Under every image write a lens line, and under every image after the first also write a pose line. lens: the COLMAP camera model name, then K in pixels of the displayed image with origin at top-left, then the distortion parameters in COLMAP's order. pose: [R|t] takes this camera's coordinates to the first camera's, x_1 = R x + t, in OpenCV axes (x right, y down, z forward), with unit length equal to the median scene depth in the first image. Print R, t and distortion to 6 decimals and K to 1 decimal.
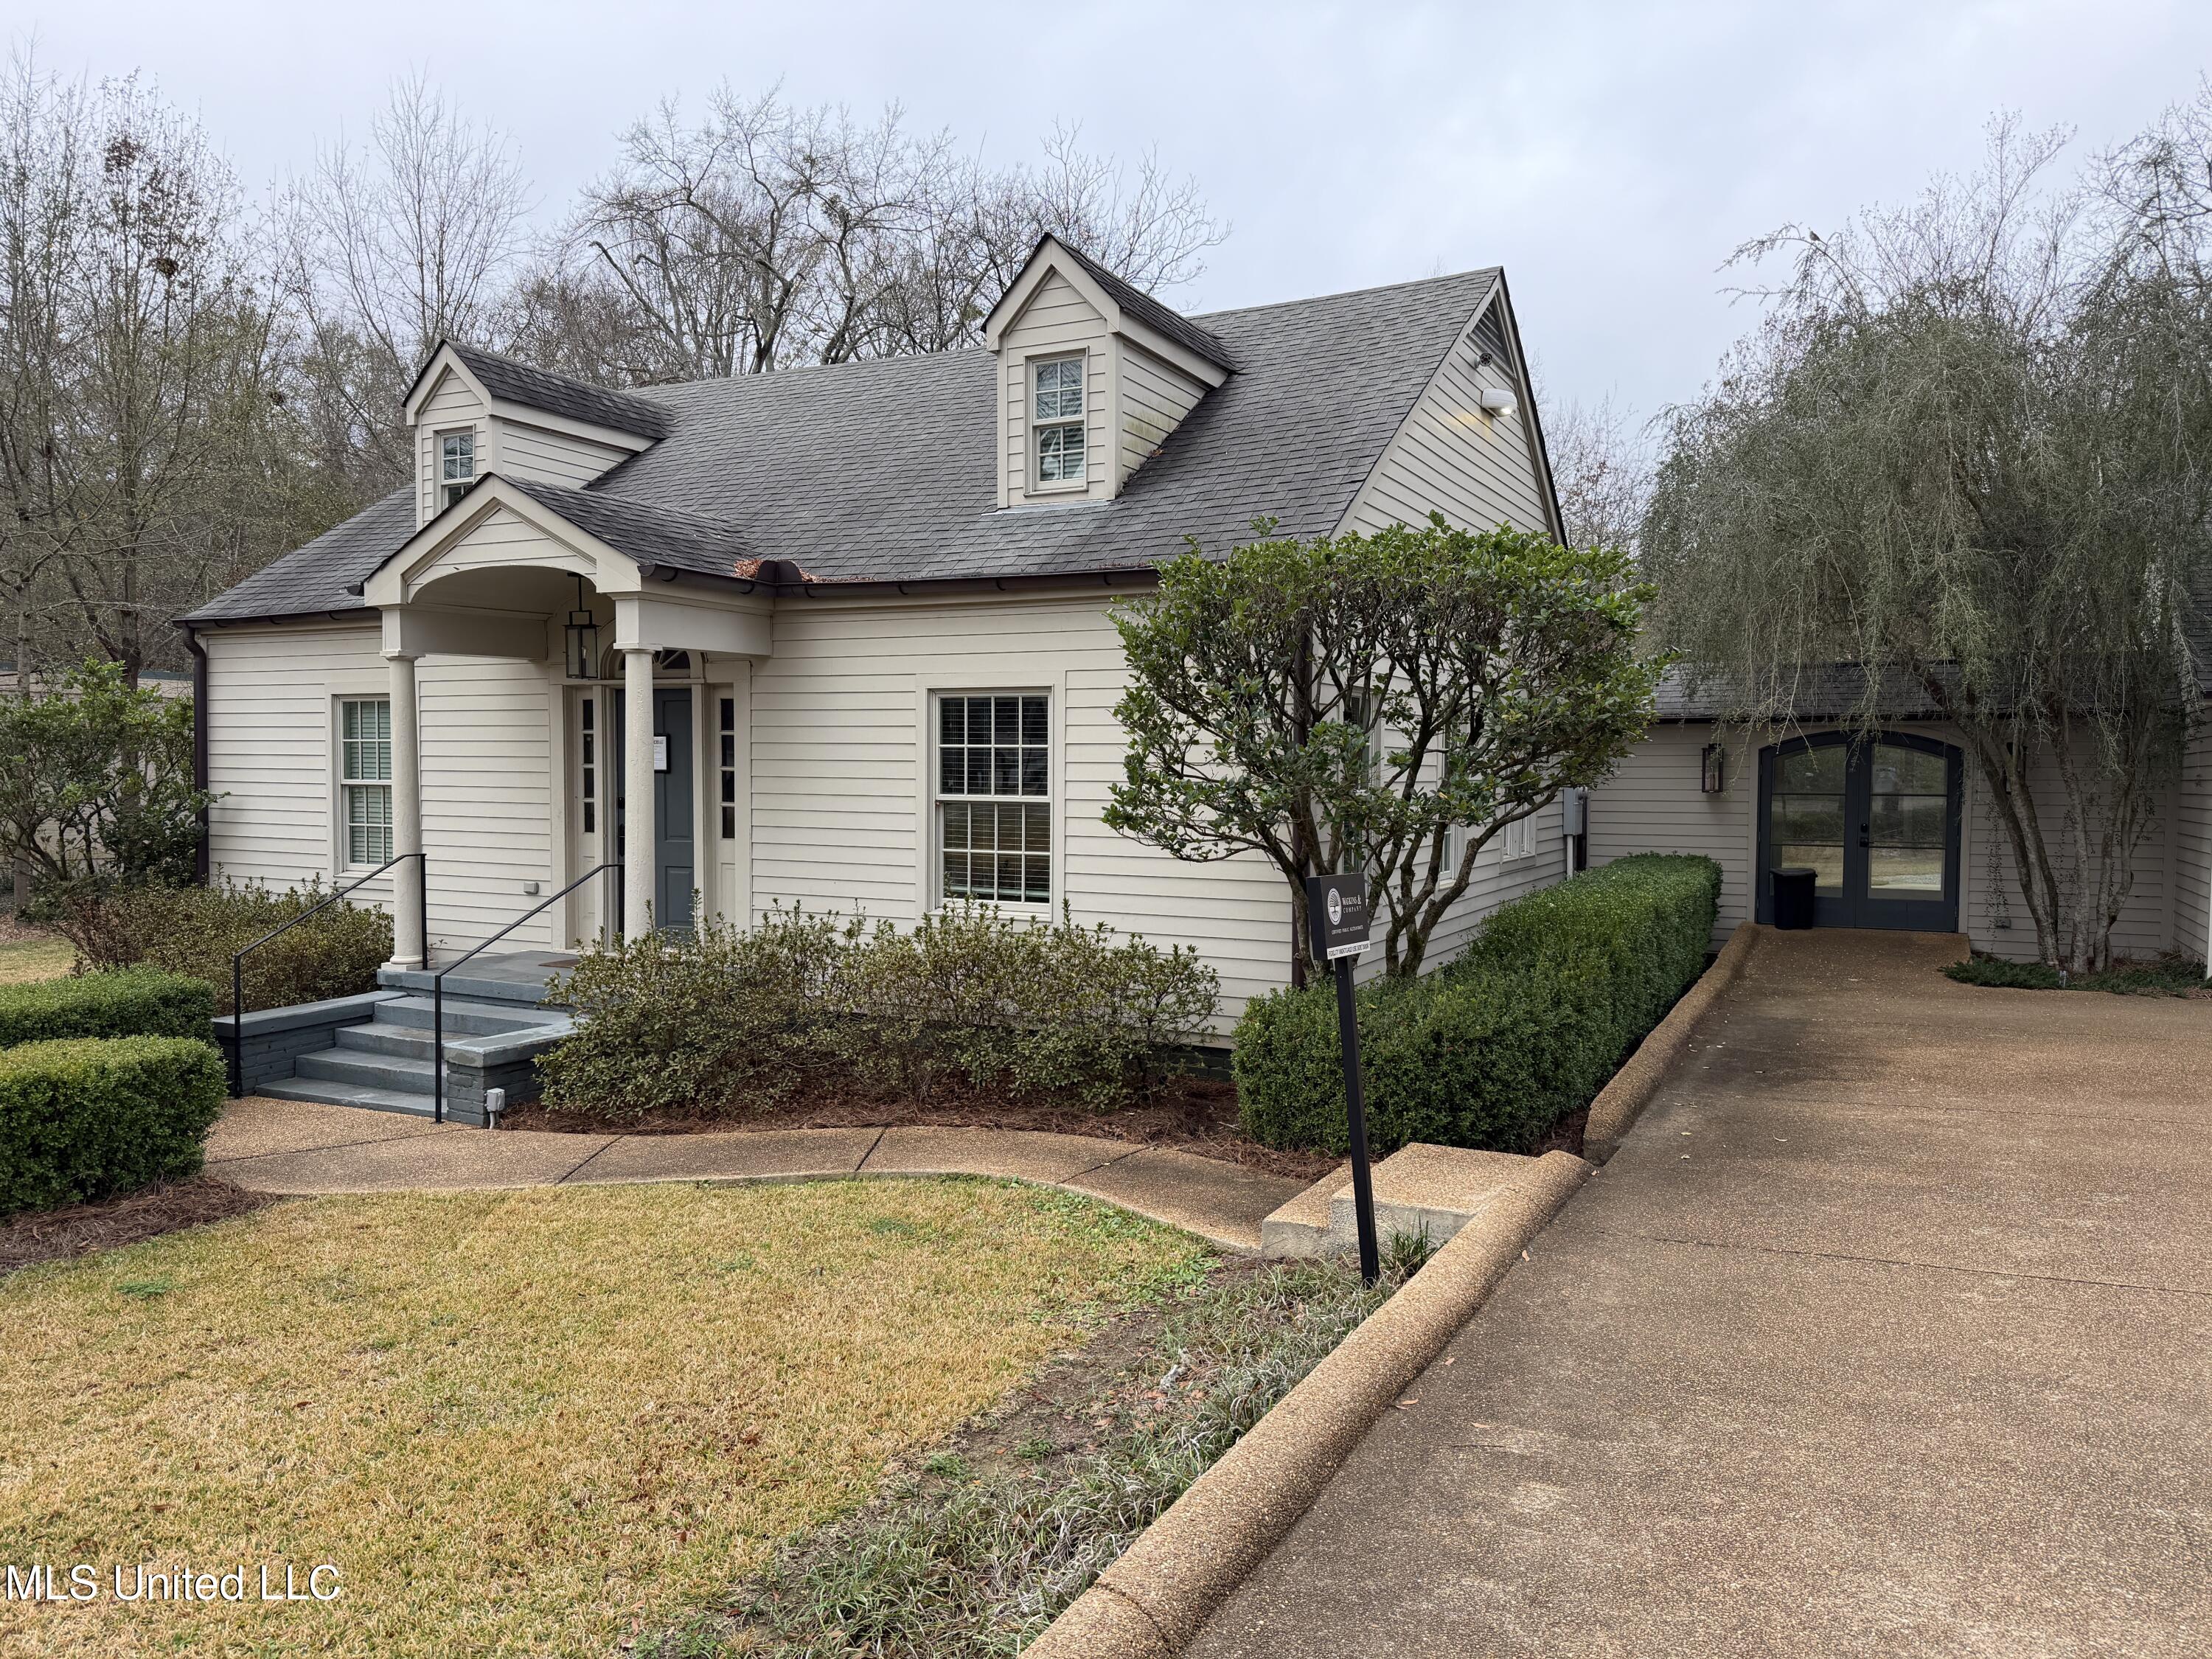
lens RADIAL K [[1608.6, 0, 1100.6], [0, 1608.6, 822.5], [0, 0, 1]] dist [0.051702, -0.046637]
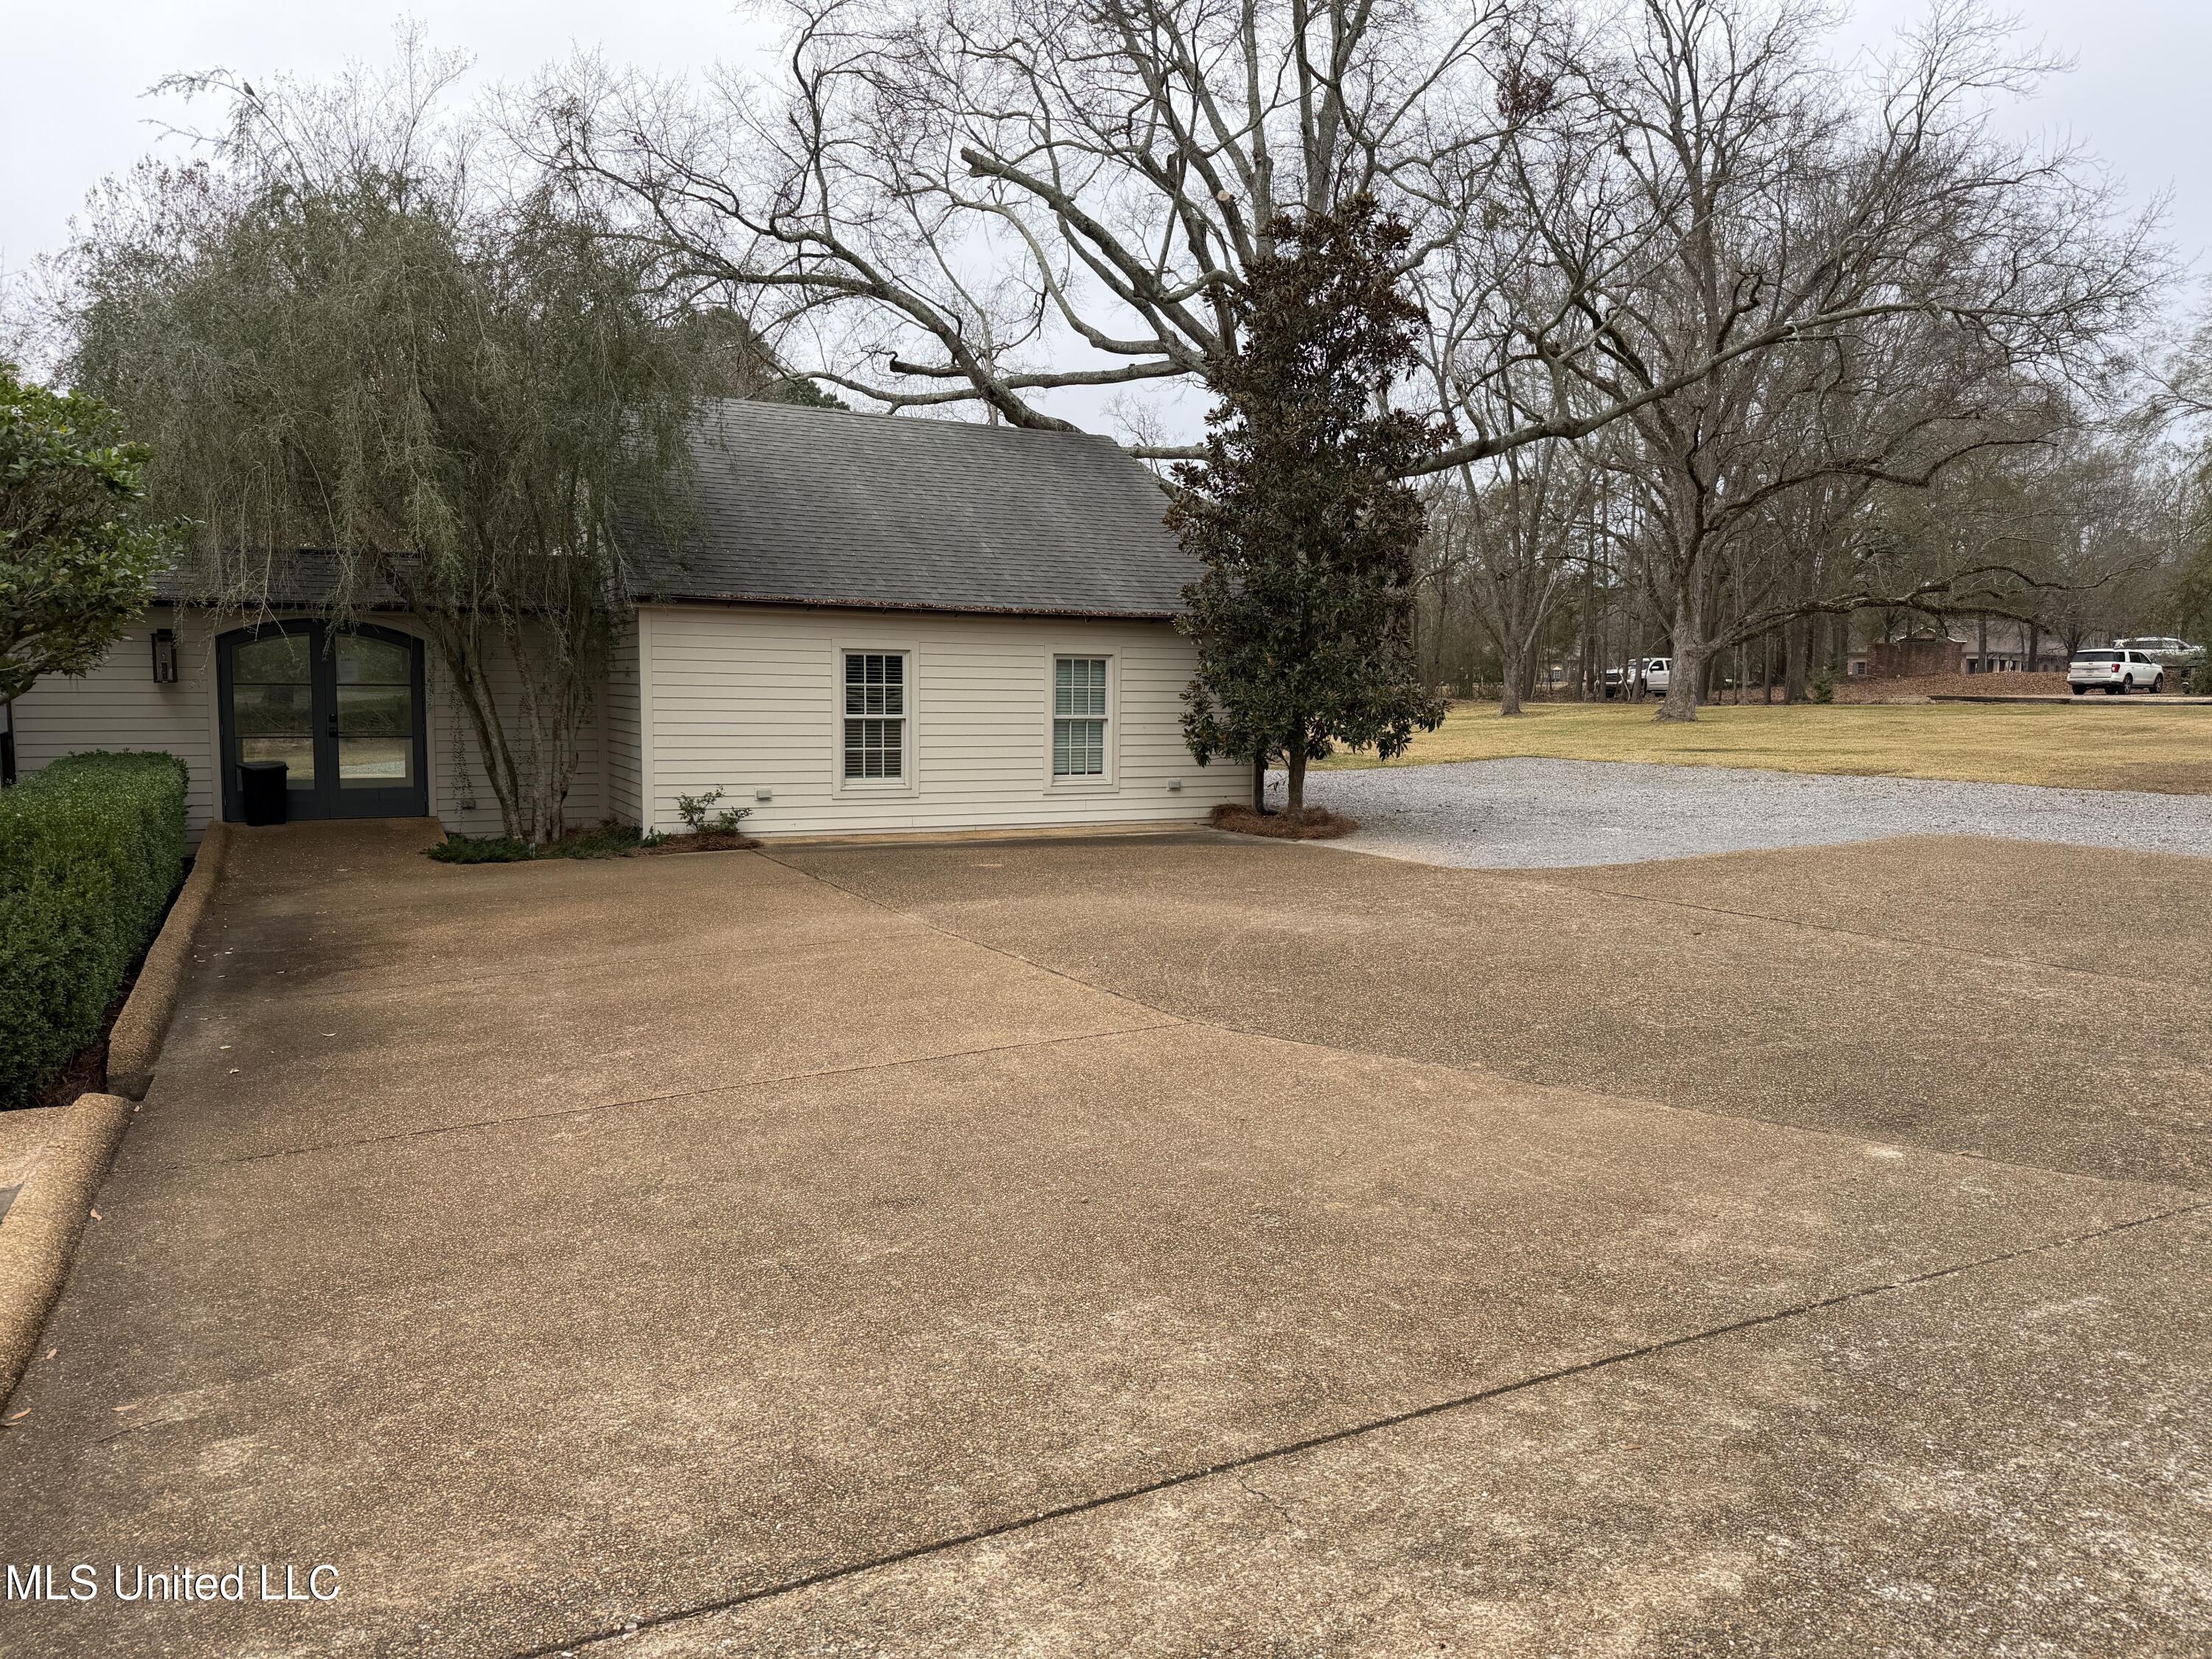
lens RADIAL K [[1608.6, 0, 1100.6], [0, 1608.6, 822.5], [0, 0, 1]] dist [0.051702, -0.046637]
pose [[0.594646, -0.072336, 0.800727, -0.076946], [0.020825, 0.996996, 0.074602, 0.003791], [-0.803718, -0.027687, 0.594366, 0.043218]]
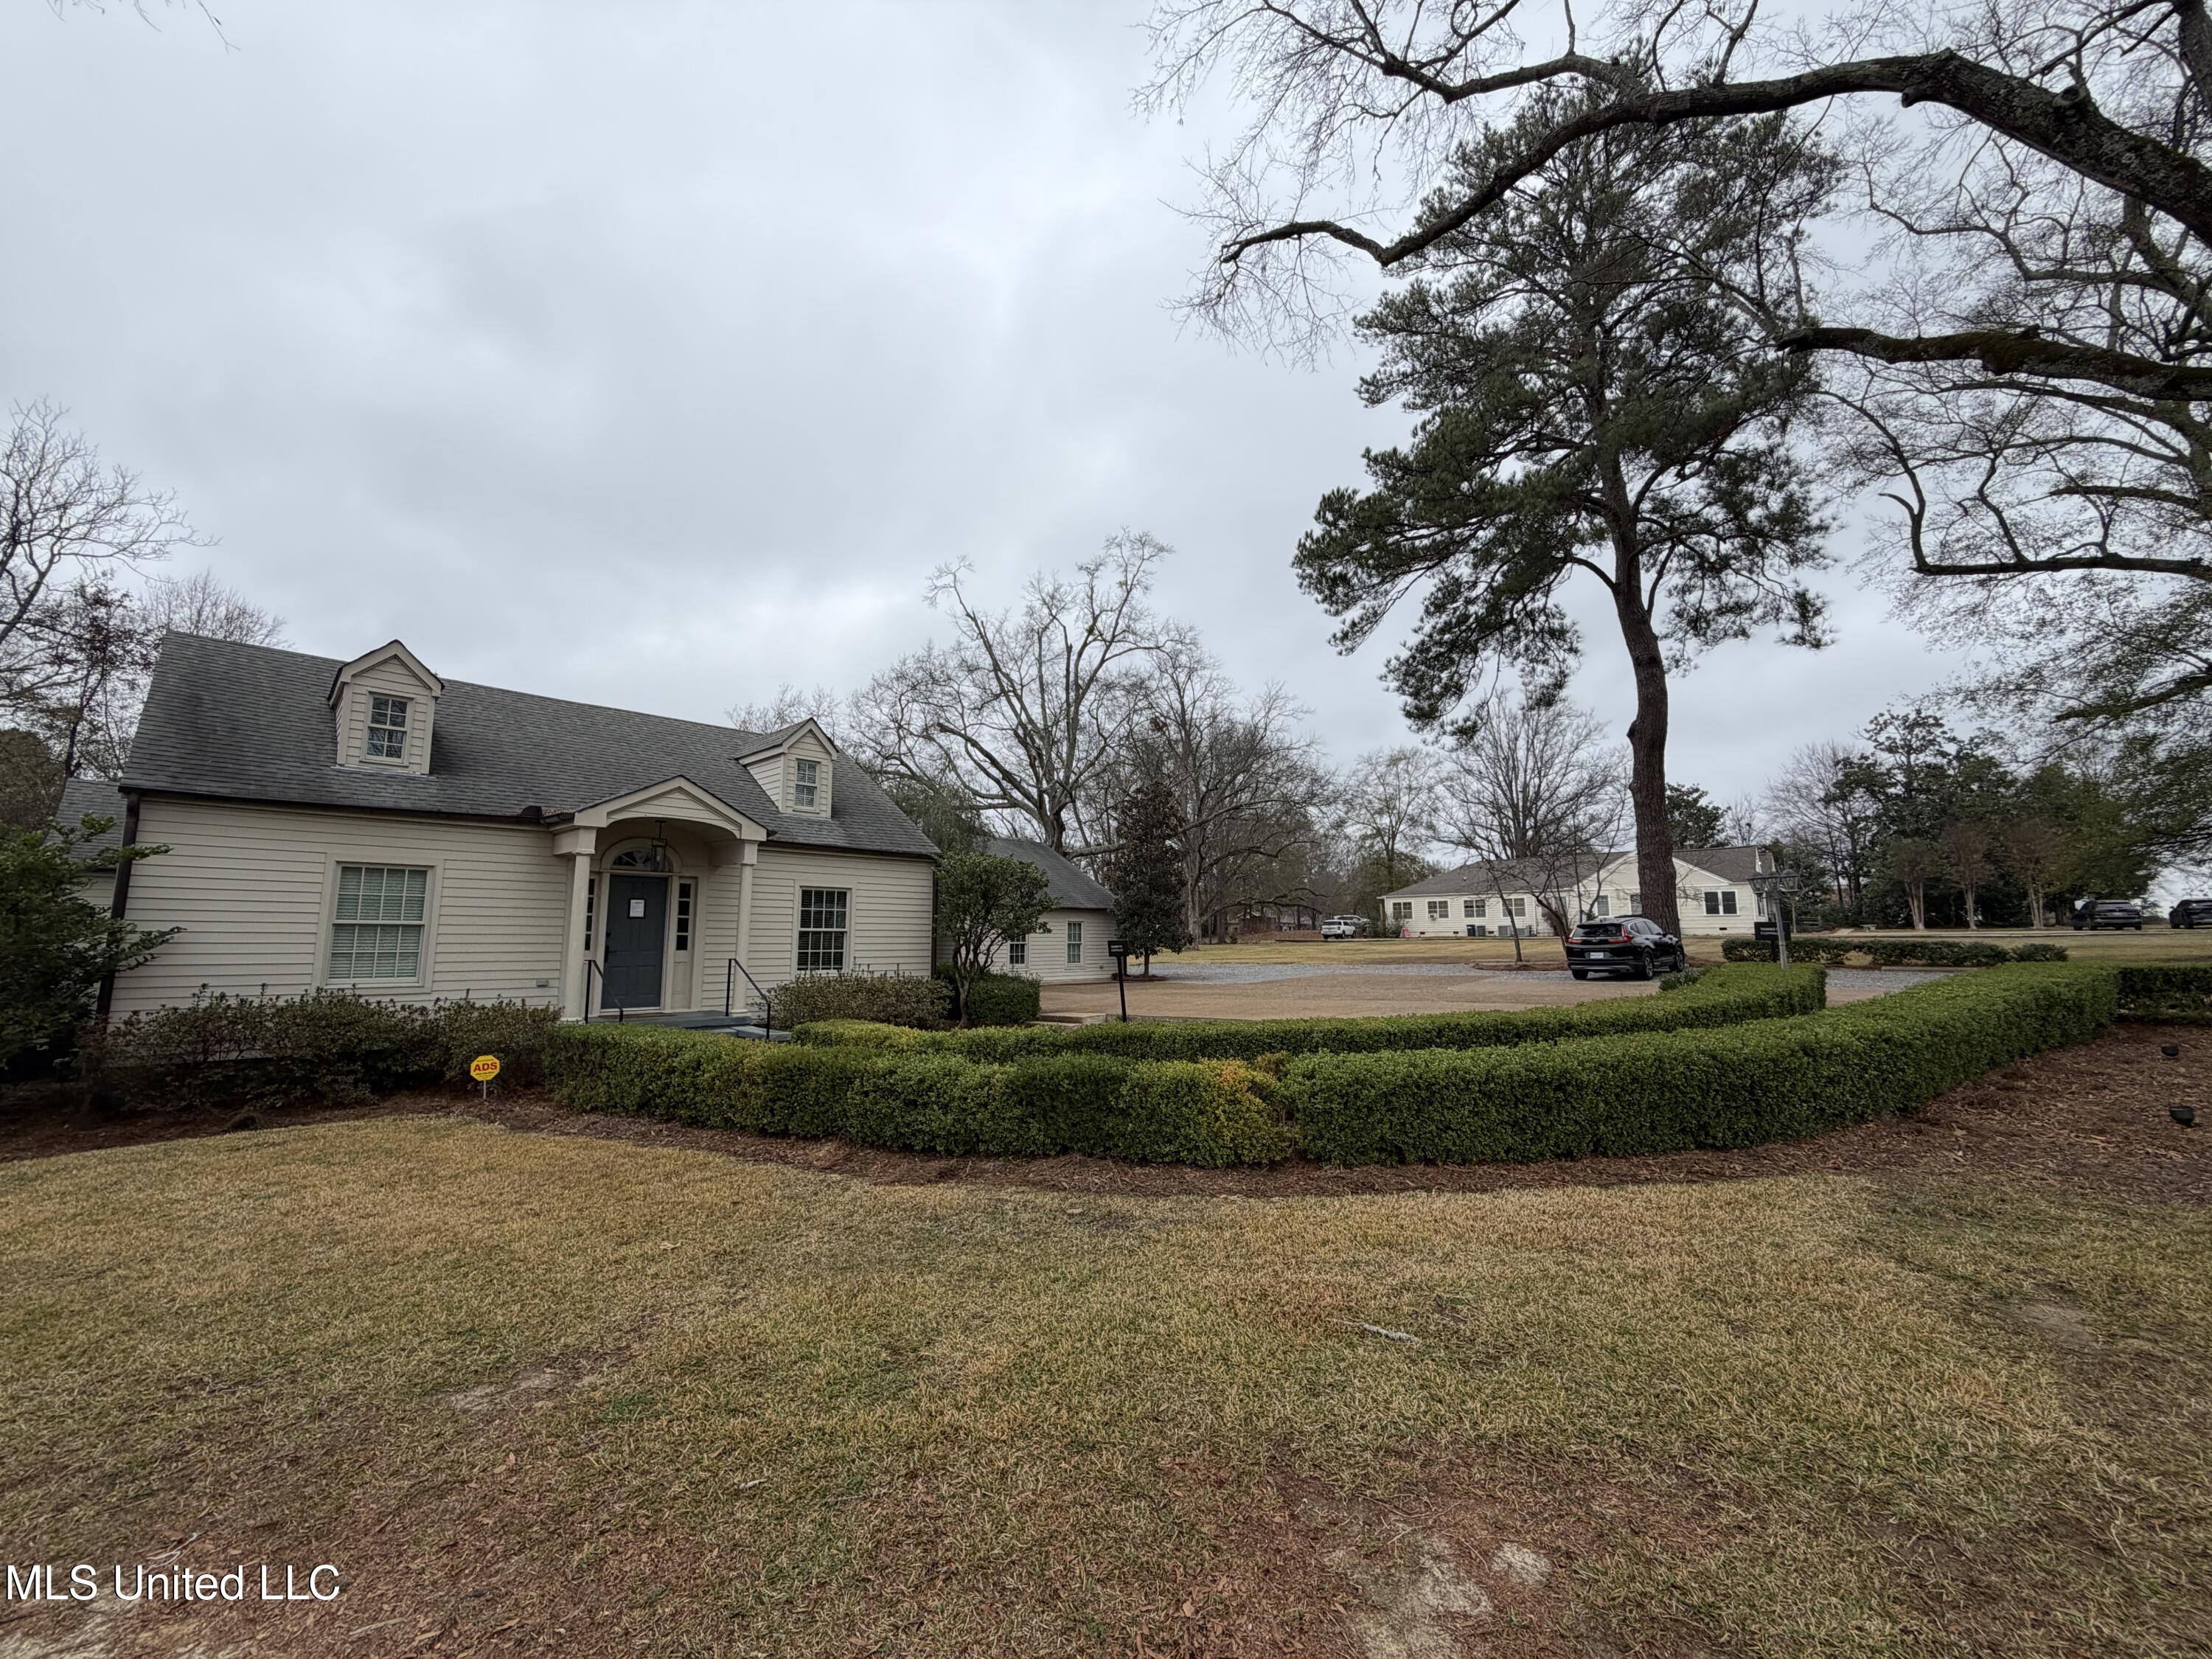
lens RADIAL K [[884.3, 0, 1095.4], [0, 884.3, 827.4], [0, 0, 1]] dist [-0.002888, 0.000528]
pose [[0.322458, 0.111969, 0.939938, -1.017198], [0.035413, 0.990857, -0.130184, 0.018063], [-0.945921, 0.075265, 0.315544, 0.104480]]
